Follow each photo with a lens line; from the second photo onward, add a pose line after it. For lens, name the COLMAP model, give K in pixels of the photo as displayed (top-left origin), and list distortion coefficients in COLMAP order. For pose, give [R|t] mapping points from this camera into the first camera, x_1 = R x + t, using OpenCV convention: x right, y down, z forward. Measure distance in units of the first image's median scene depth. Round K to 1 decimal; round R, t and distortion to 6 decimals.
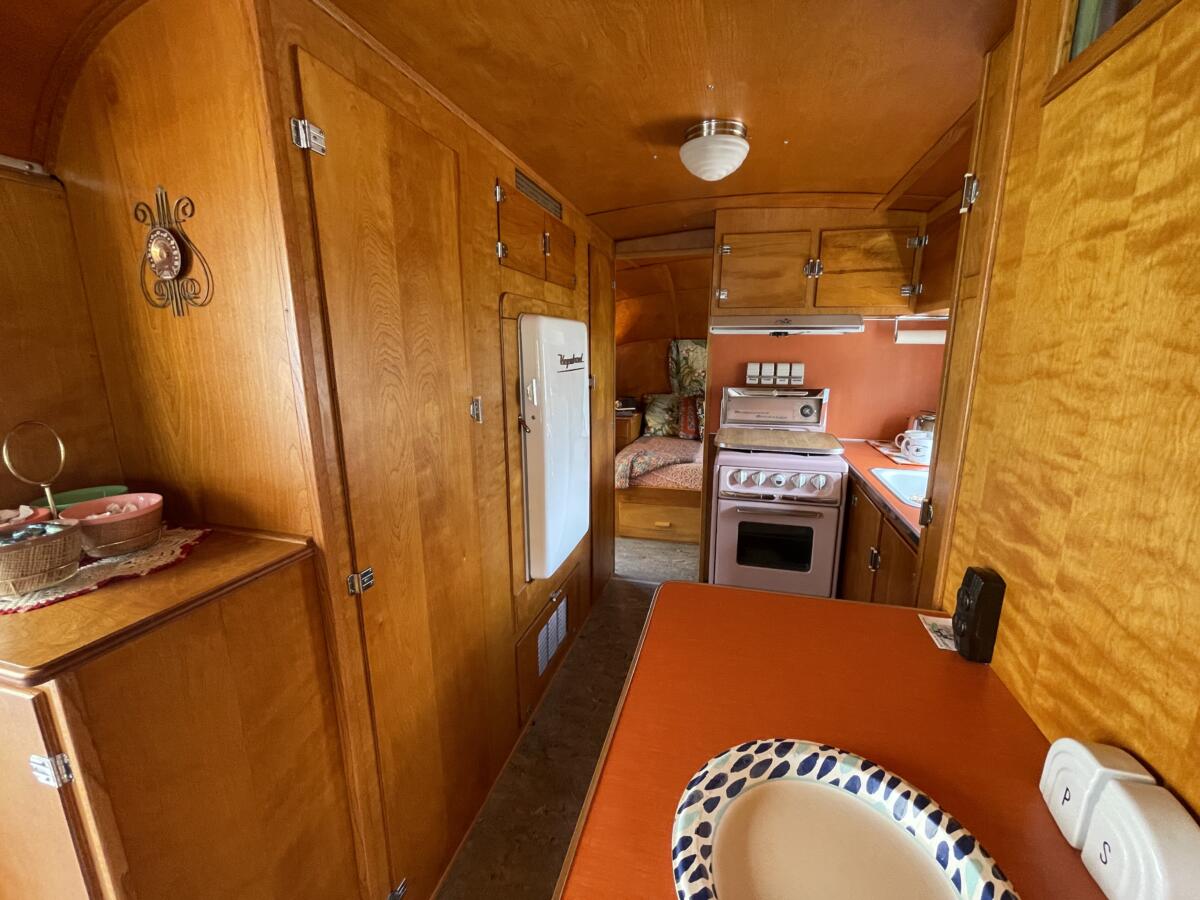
lens RADIAL K [[482.9, 0, 600.0], [0, 482.9, 450.0], [0, 0, 1]] dist [0.000891, 0.000108]
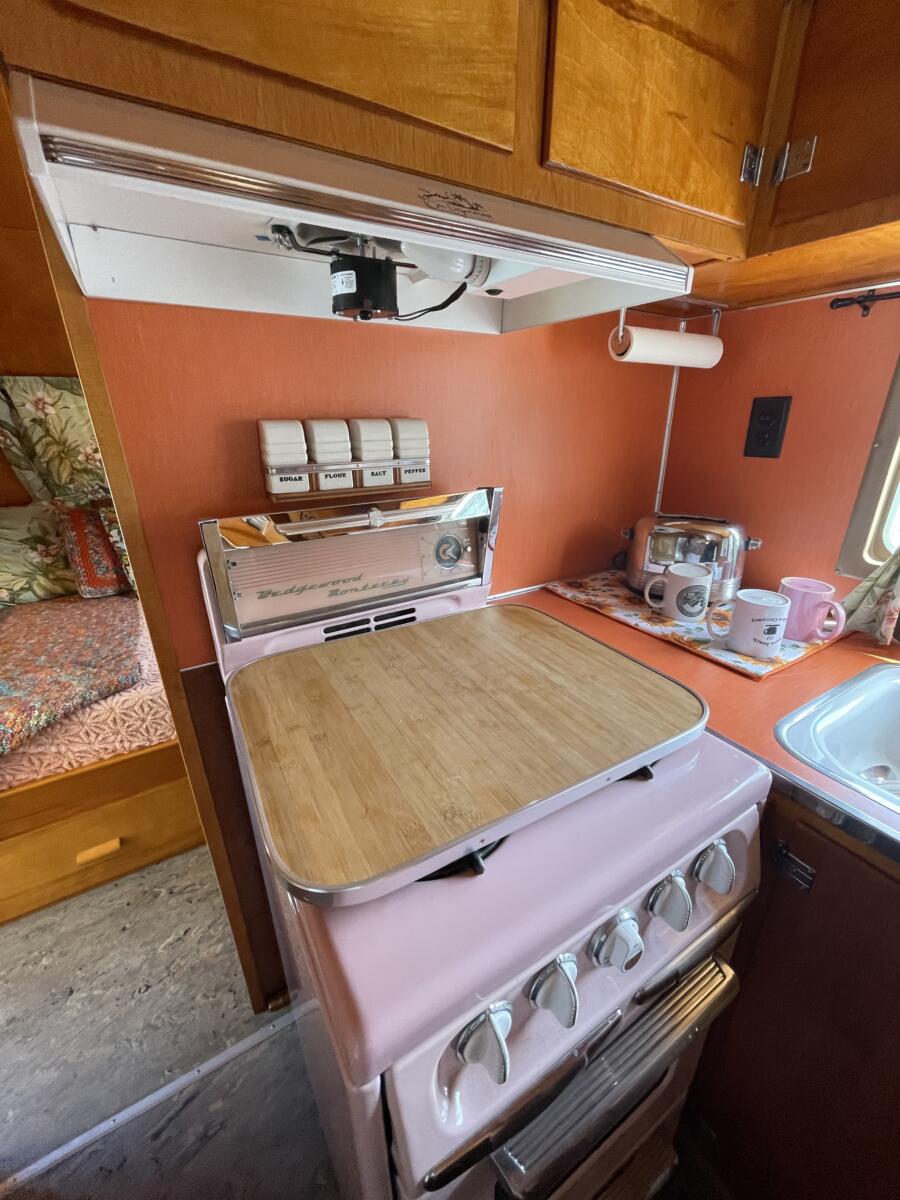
lens RADIAL K [[482.9, 0, 451.5], [0, 482.9, 605.8], [0, 0, 1]] dist [0.000891, 0.000108]
pose [[0.687708, -0.276593, 0.671233, 0.162329], [0.157391, 0.959393, 0.234080, -0.125943], [-0.708721, -0.055333, 0.703316, 0.718196]]
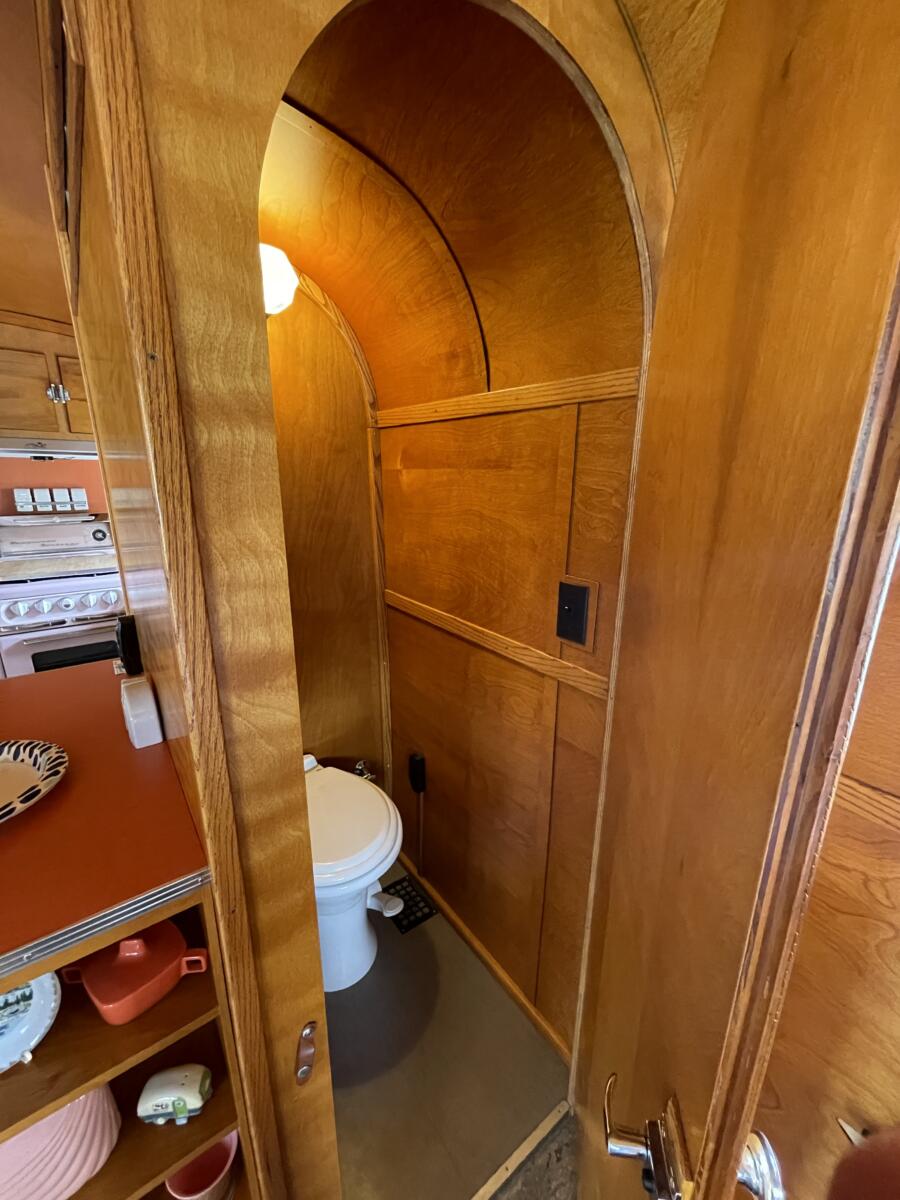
lens RADIAL K [[482.9, 0, 451.5], [0, 482.9, 605.8], [0, 0, 1]] dist [0.000891, 0.000108]
pose [[0.607730, -0.200619, 0.768386, 0.061982], [0.154104, 0.978965, 0.133716, 0.043536], [-0.779049, 0.037148, 0.625862, -0.217110]]
